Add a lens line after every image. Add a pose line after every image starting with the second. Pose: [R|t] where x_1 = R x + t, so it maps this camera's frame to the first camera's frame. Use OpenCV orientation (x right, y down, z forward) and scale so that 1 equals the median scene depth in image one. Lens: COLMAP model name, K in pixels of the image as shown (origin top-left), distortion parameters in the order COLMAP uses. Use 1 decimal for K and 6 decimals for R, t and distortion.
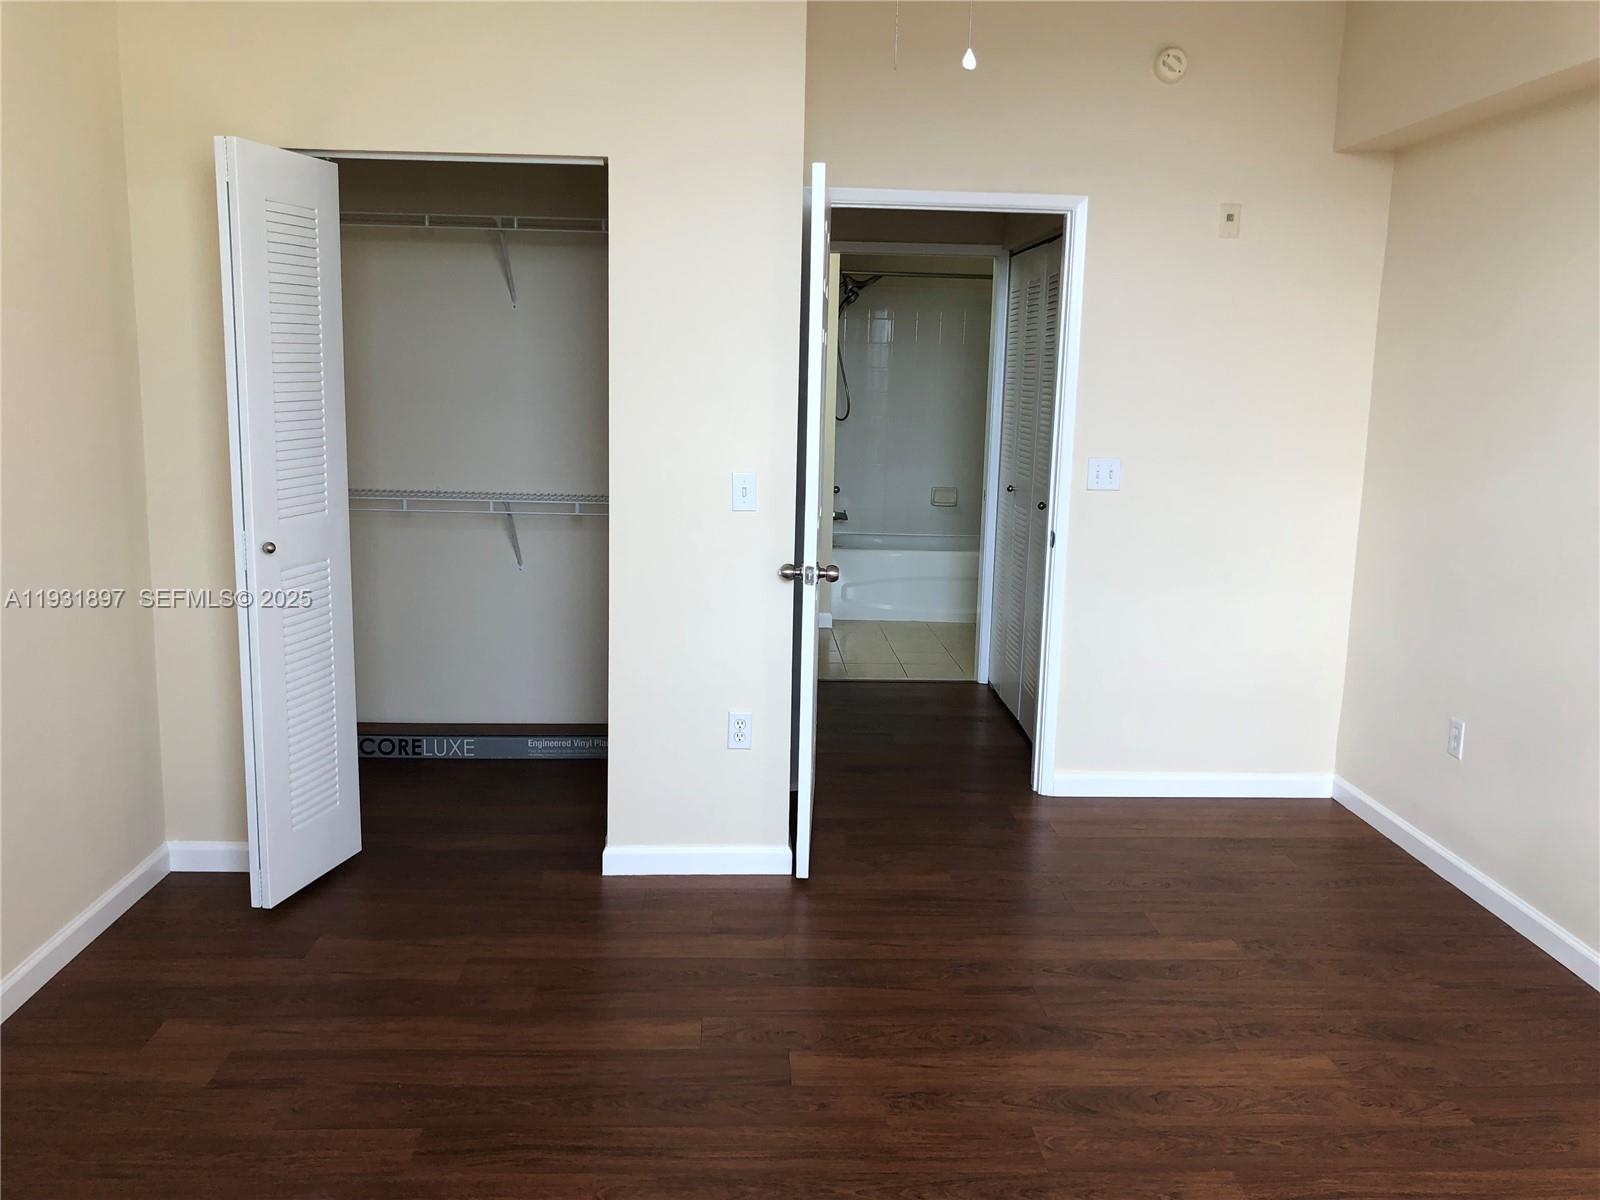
lens RADIAL K [[1321.6, 0, 801.0], [0, 1321.6, 594.6], [0, 0, 1]] dist [0.042132, -0.036697]
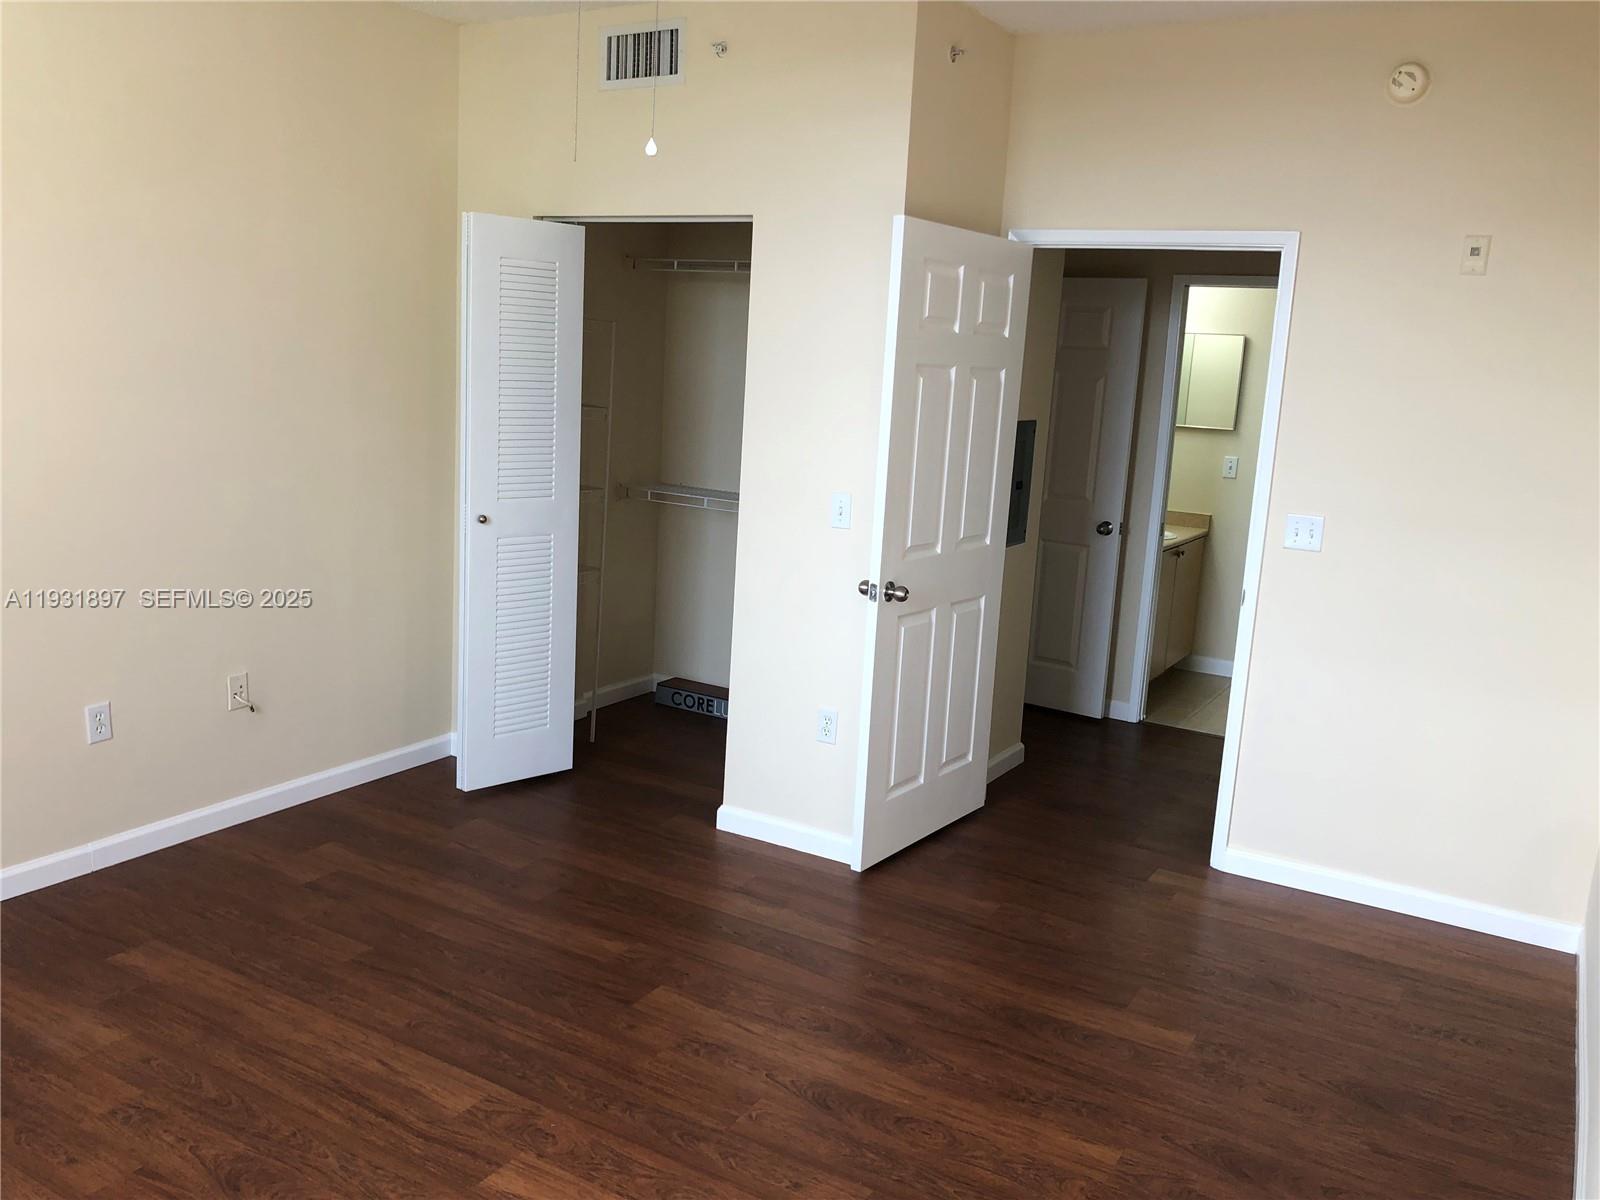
lens RADIAL K [[1321.6, 0, 799.7], [0, 1321.6, 600.3], [0, 0, 1]] dist [0.042132, -0.036697]
pose [[0.835487, 0.125459, -0.534997, 0.513232], [-0.130412, 0.991043, 0.028743, -0.030133], [0.533811, 0.045756, 0.844365, 0.050035]]
